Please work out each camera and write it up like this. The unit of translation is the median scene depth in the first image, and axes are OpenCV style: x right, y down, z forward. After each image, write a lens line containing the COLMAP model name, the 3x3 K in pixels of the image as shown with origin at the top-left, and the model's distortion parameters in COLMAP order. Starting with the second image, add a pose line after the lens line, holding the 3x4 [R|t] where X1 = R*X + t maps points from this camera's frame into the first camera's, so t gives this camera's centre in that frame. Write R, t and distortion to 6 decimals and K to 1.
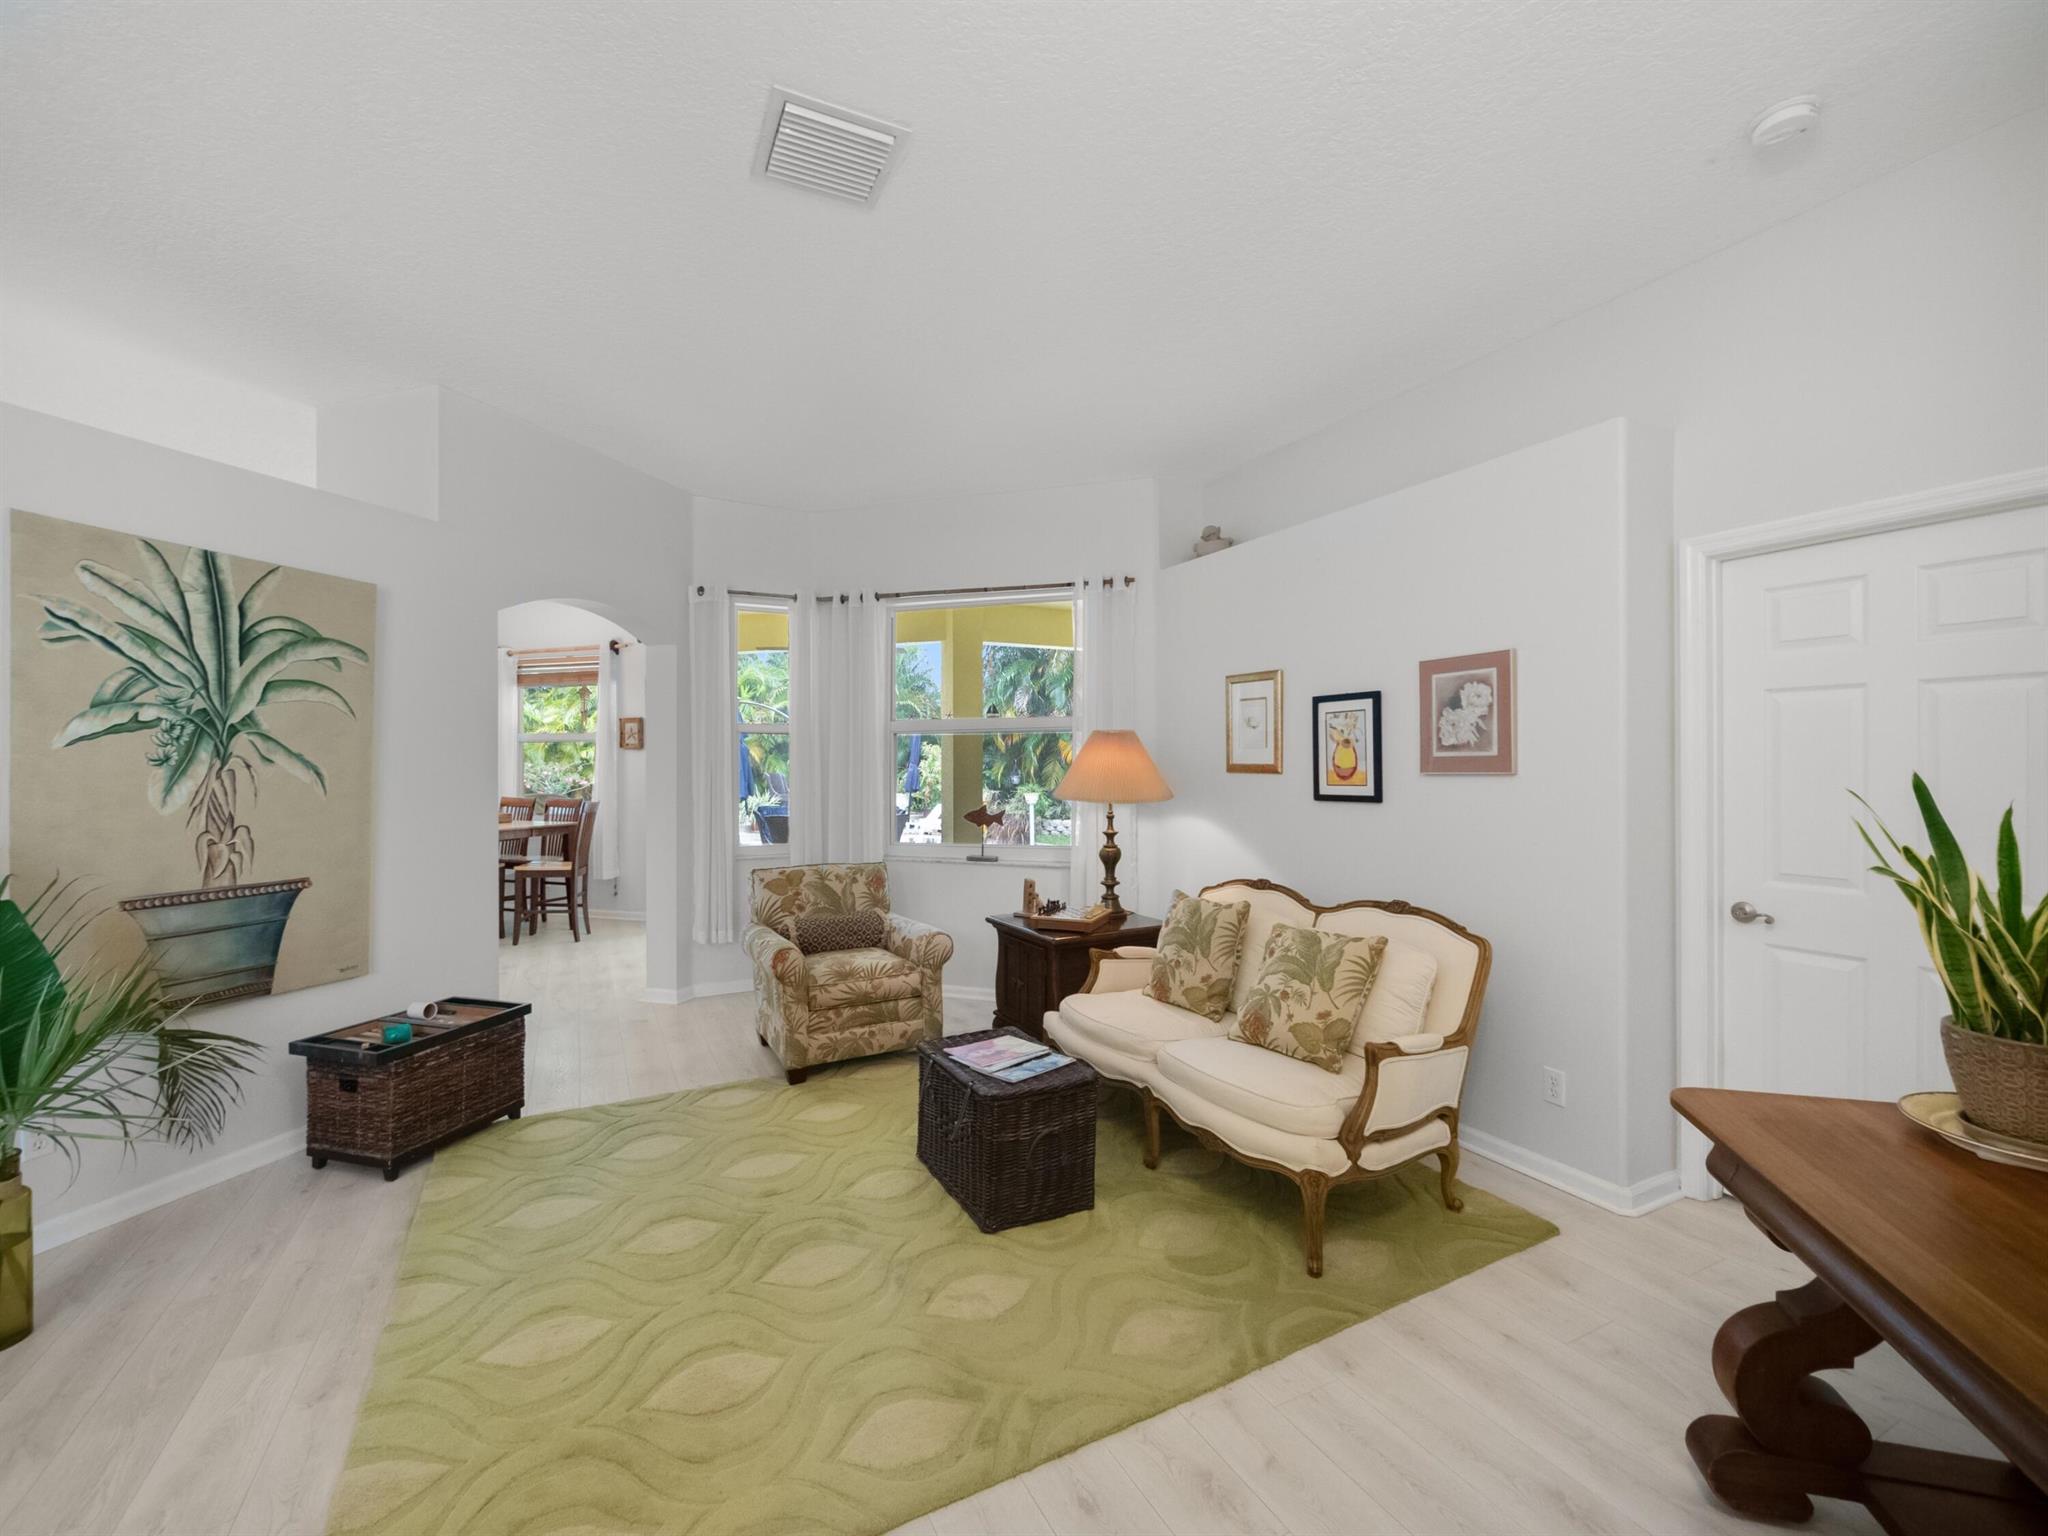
lens RADIAL K [[907.3, 0, 1038.1], [0, 907.3, 774.2], [0, 0, 1]] dist [-0.004363, 0.000392]
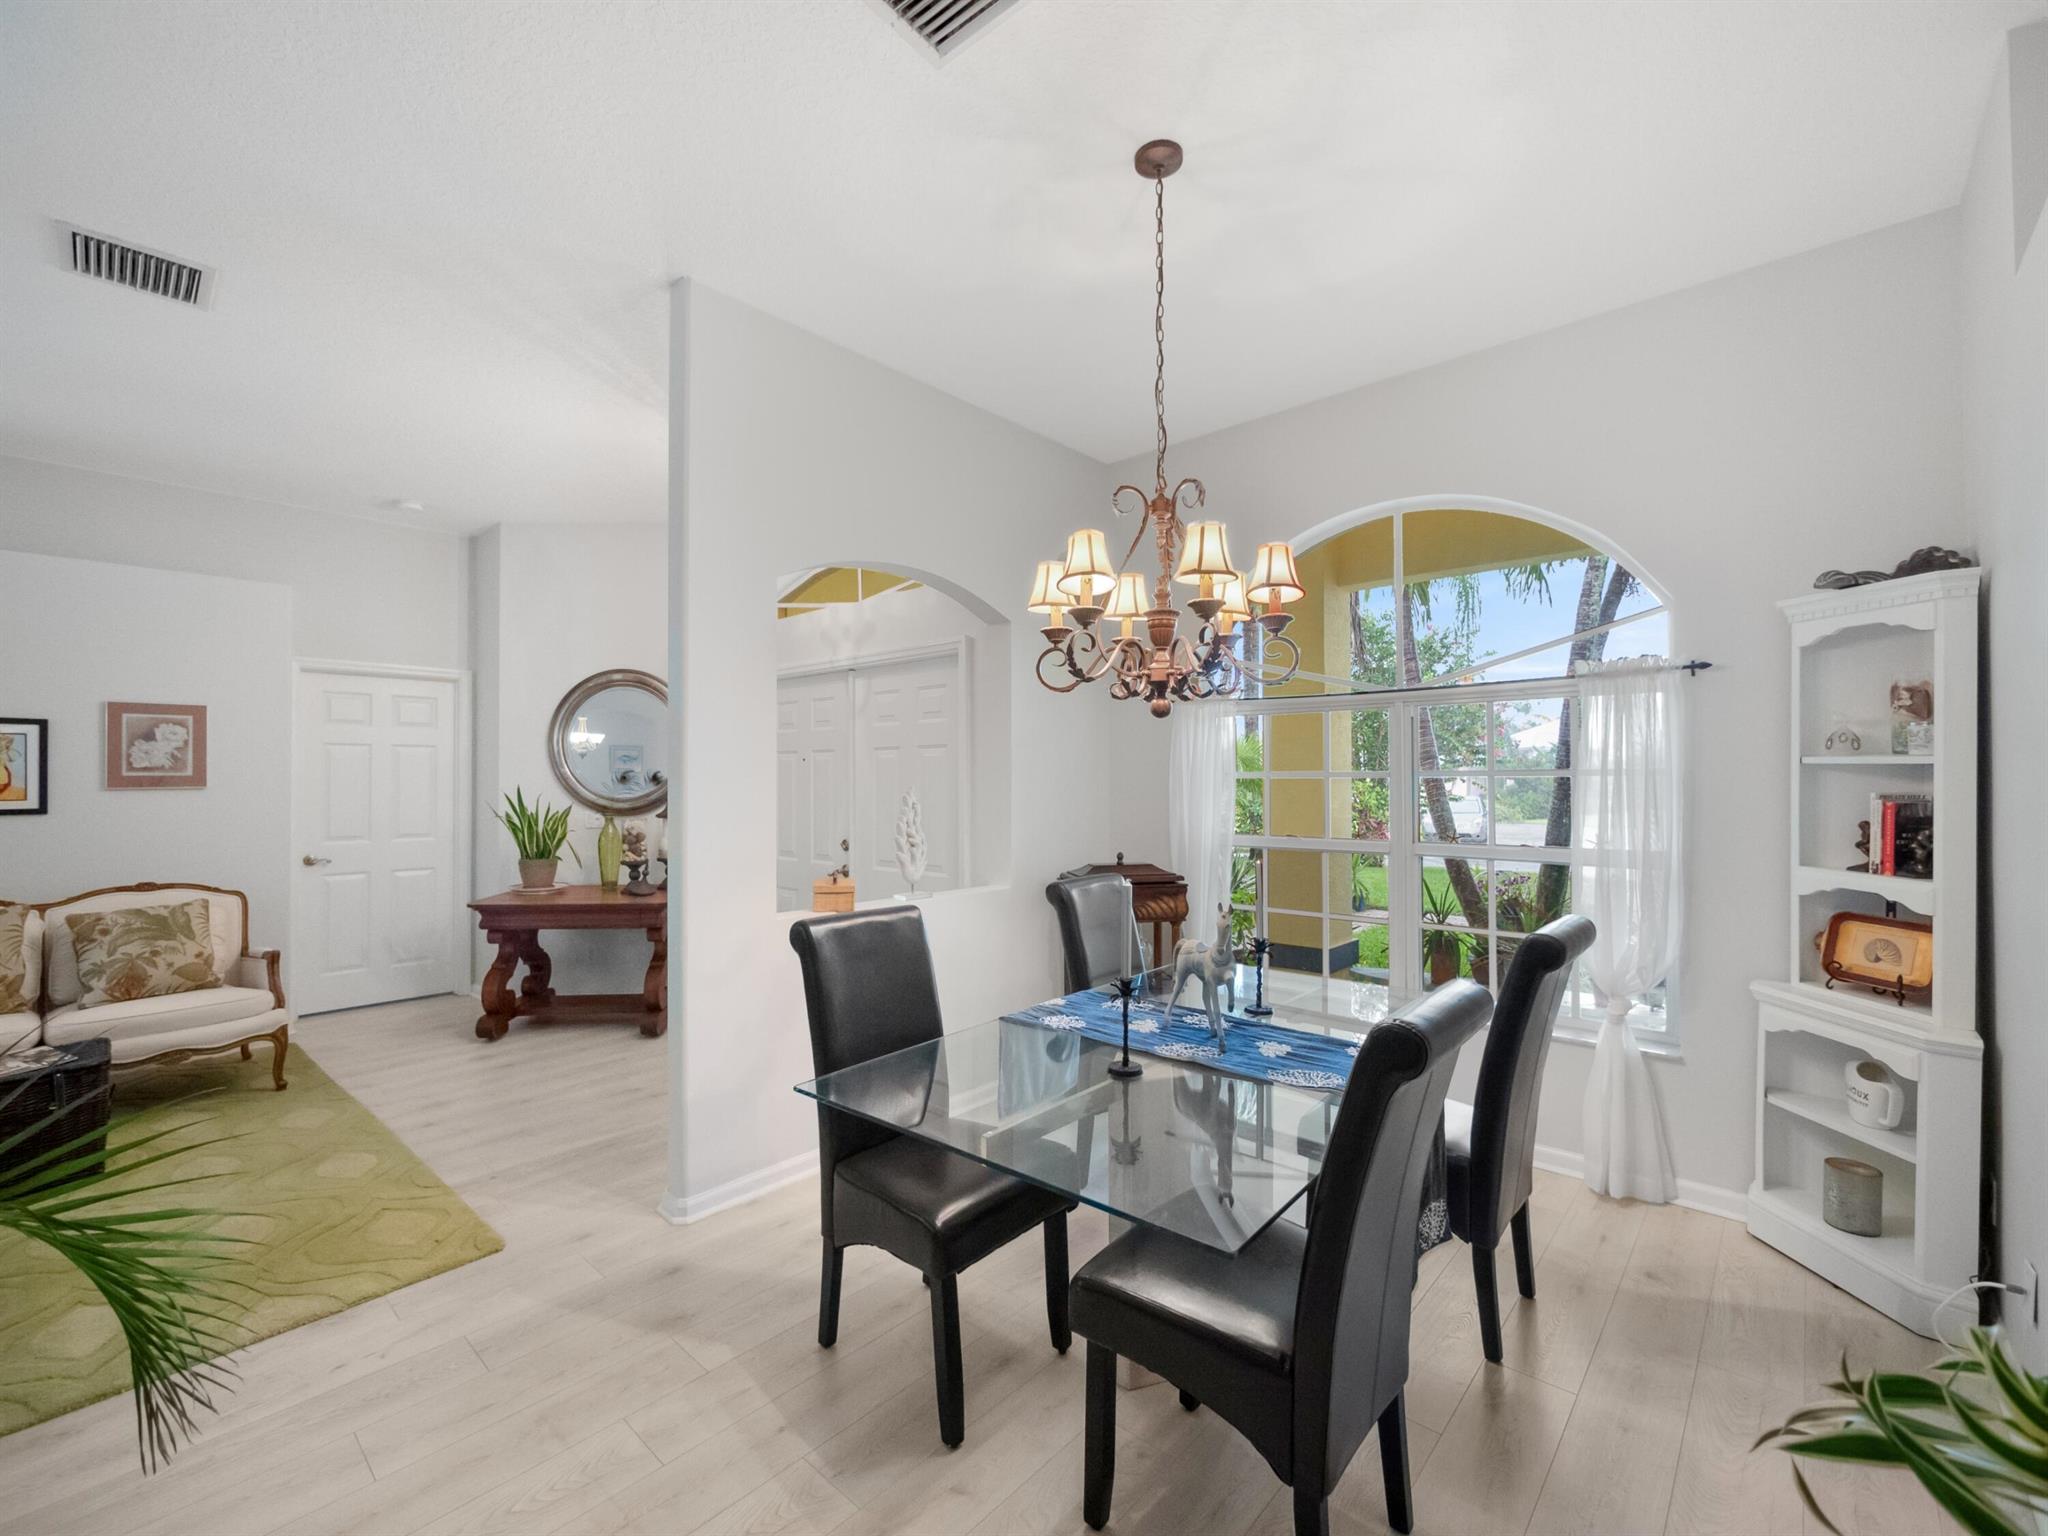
lens RADIAL K [[850.7, 0, 1024.0], [0, 850.7, 768.0], [0, 0, 1]] dist [-0.079748, 0.000018]
pose [[-0.357749, 0.010360, 0.933760, -1.124791], [0.014197, 0.999883, -0.005655, -0.005910], [-0.933710, 0.011234, -0.357854, 0.175919]]
